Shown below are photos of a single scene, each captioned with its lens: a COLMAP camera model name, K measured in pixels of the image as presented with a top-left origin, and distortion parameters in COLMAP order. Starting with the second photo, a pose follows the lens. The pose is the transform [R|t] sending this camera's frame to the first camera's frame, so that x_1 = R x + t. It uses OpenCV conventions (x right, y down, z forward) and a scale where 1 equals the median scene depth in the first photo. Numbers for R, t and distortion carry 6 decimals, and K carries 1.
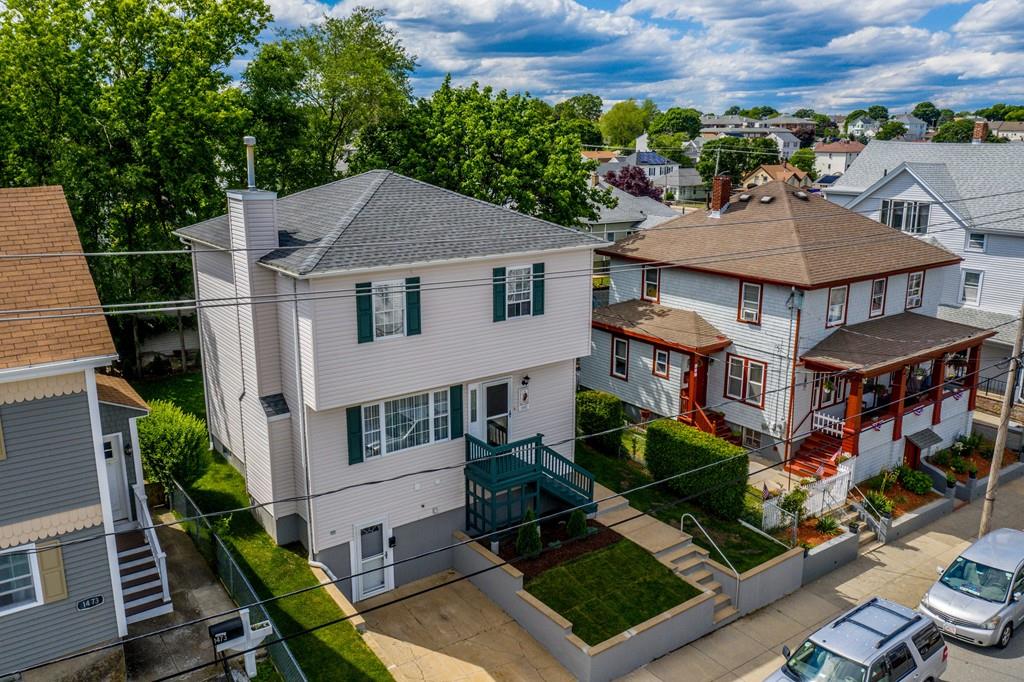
lens RADIAL K [[769.7, 0, 512.0], [0, 769.7, 341.0], [0, 0, 1]] dist [-0.058550, 0.001807]
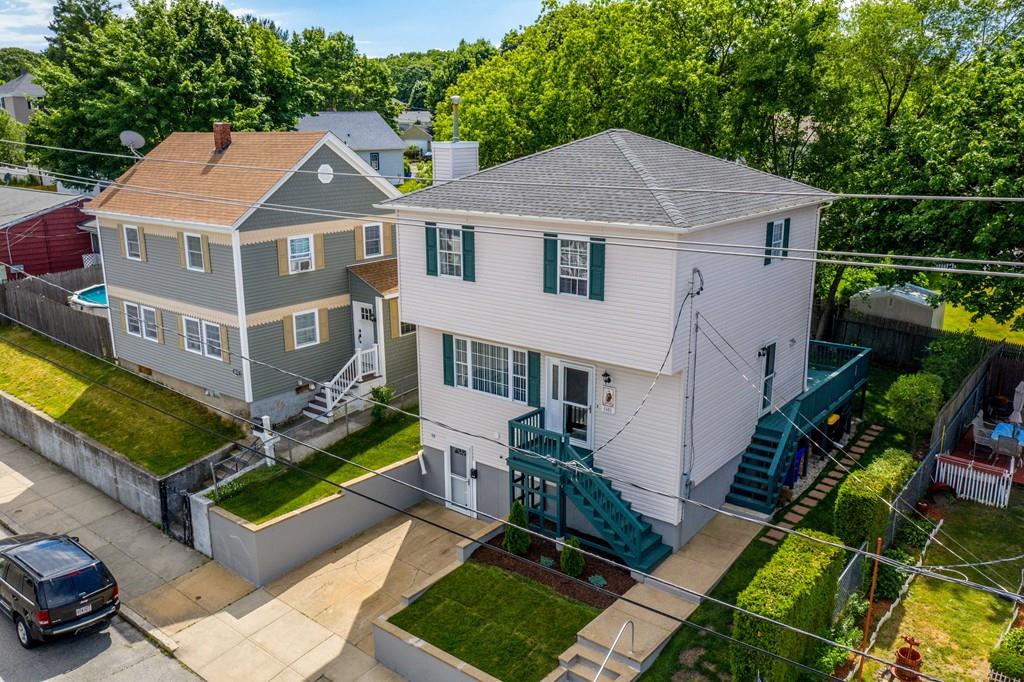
lens RADIAL K [[831.0, 0, 512.0], [0, 831.0, 341.0], [0, 0, 1]] dist [-0.075875, -0.001555]
pose [[0.246546, 0.248518, -0.936725, 0.885205], [-0.216001, 0.956340, 0.196870, -0.152119], [0.944753, 0.153796, 0.289461, 0.679435]]
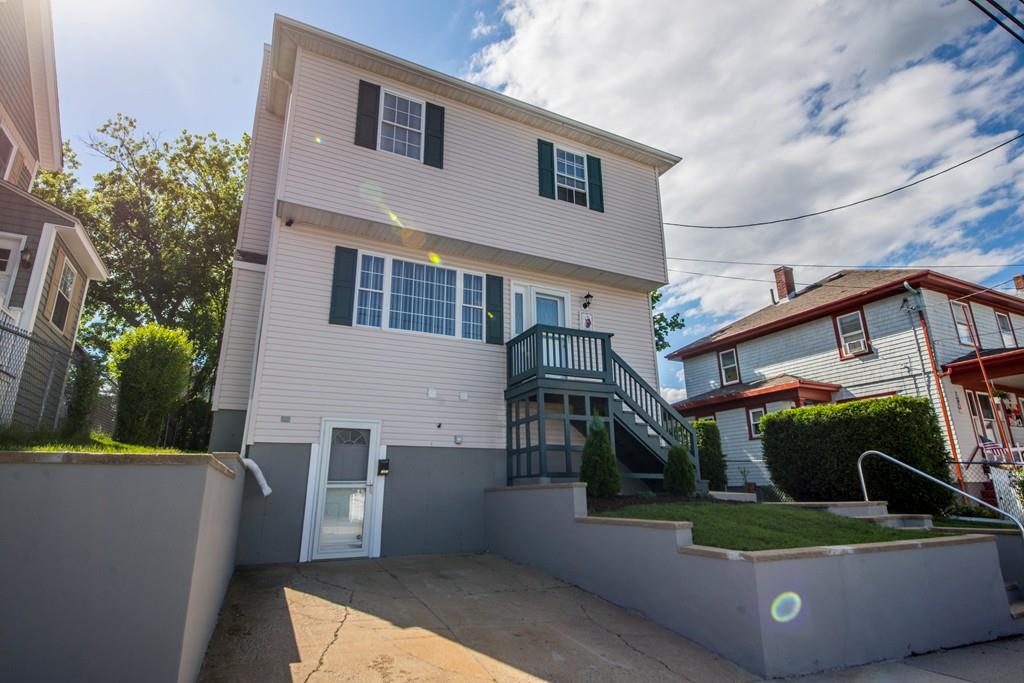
lens RADIAL K [[522.9, 0, 507.7], [0, 522.9, 344.0], [0, 0, 1]] dist [-0.000881, -0.000859]
pose [[0.984129, -0.061346, -0.166511, 0.025005], [-0.028764, 0.870787, -0.490819, 0.380340], [0.175105, 0.487819, 0.855202, 0.586486]]
